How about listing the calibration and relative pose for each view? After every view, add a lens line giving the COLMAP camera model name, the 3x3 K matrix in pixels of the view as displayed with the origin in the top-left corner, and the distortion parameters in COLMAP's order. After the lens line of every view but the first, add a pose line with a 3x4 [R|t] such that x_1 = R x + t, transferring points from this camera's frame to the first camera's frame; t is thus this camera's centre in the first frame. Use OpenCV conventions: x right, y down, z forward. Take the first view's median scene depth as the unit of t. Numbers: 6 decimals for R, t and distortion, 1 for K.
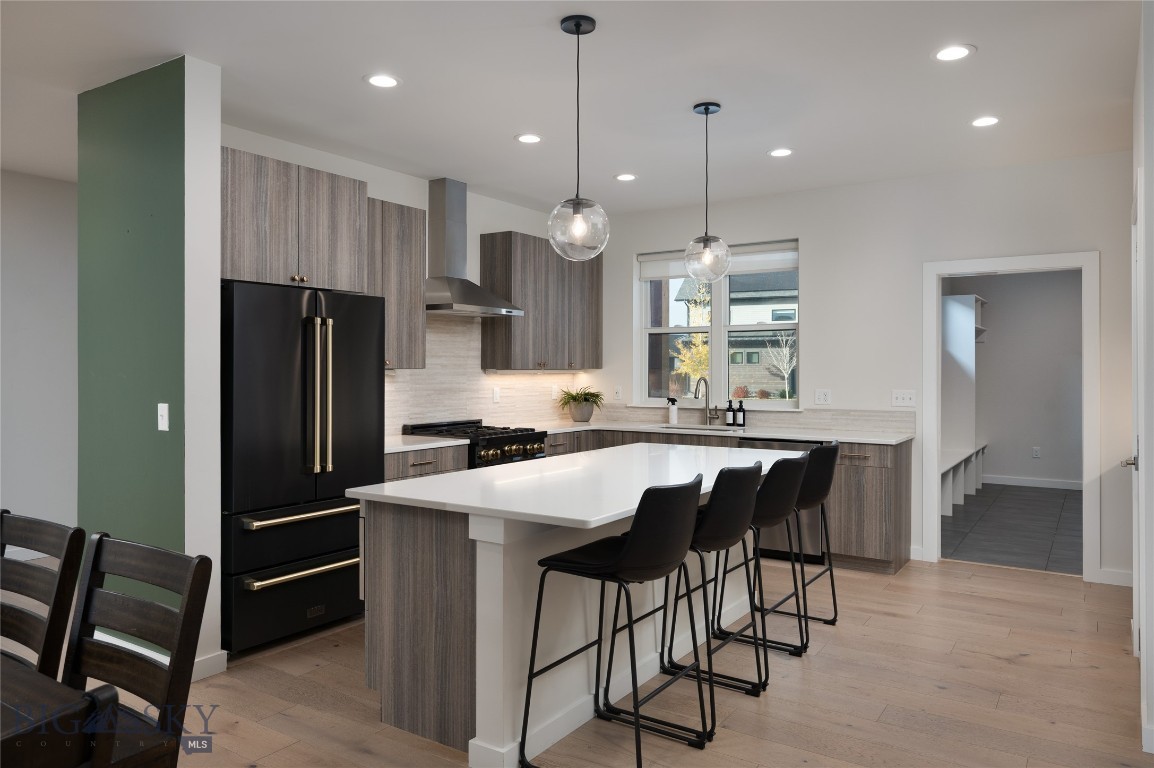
lens RADIAL K [[773.0, 0, 578.9], [0, 773.0, 363.1], [0, 0, 1]] dist [0.002888, 0.000569]
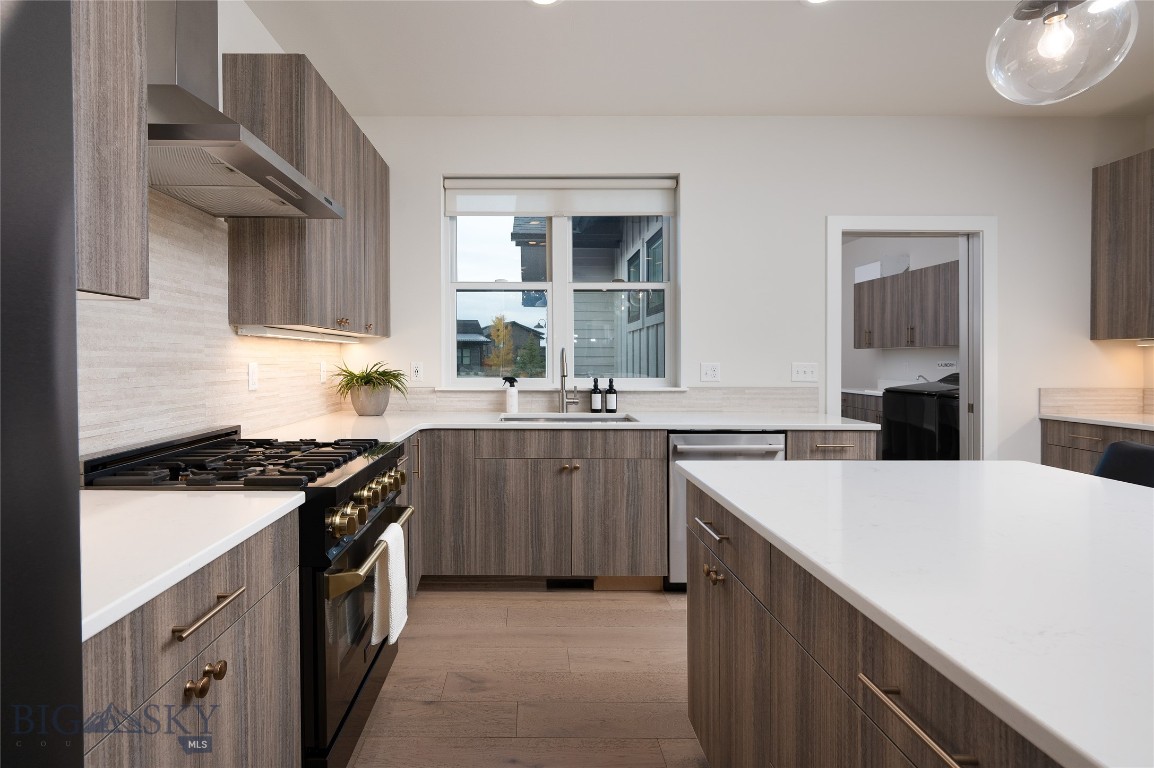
lens RADIAL K [[563.0, 0, 524.9], [0, 563.0, 355.0], [0, 0, 1]] dist [0.002460, 0.000214]
pose [[0.831667, 0.006104, 0.555242, -0.169115], [-0.006870, 0.999976, -0.000703, 0.026408], [-0.555233, -0.003230, 0.831689, 0.589347]]
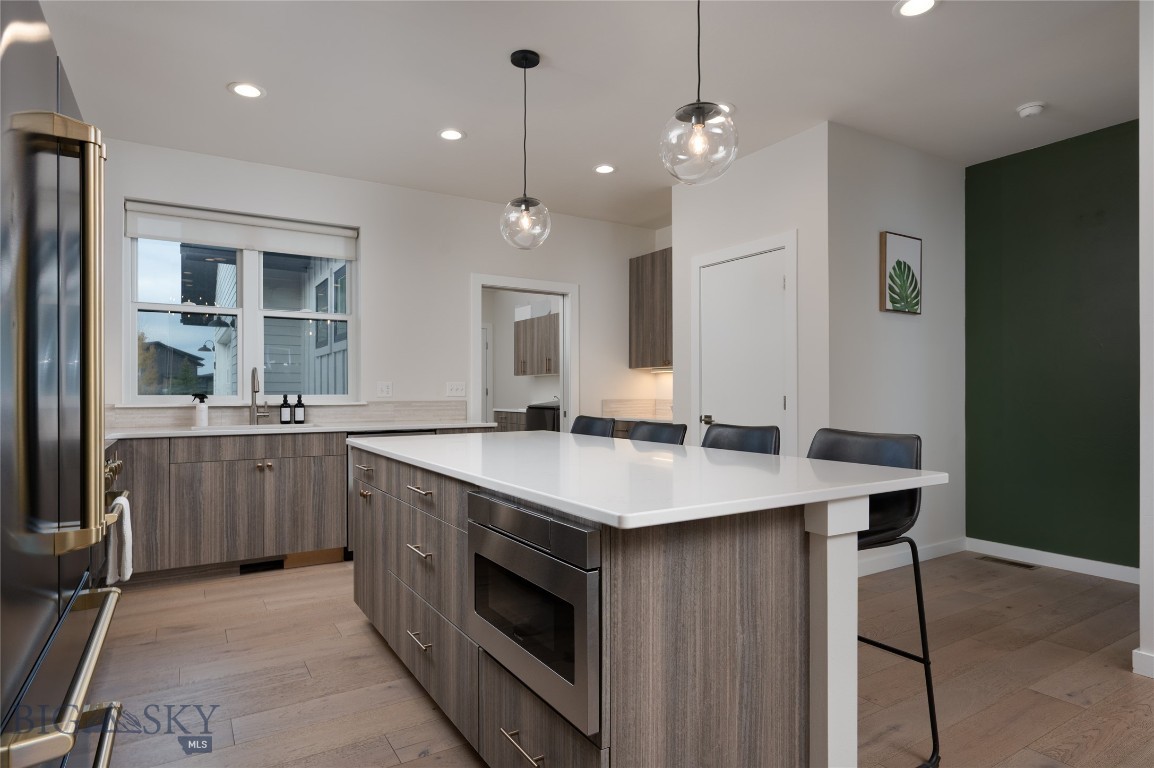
lens RADIAL K [[641.3, 0, 563.9], [0, 641.3, 383.5], [0, 0, 1]] dist [-0.001034, -0.000493]
pose [[0.420266, 0.012450, 0.907315, -0.330867], [-0.006712, 0.999921, -0.010612, 0.041616], [-0.907376, -0.001630, 0.420317, 0.418473]]
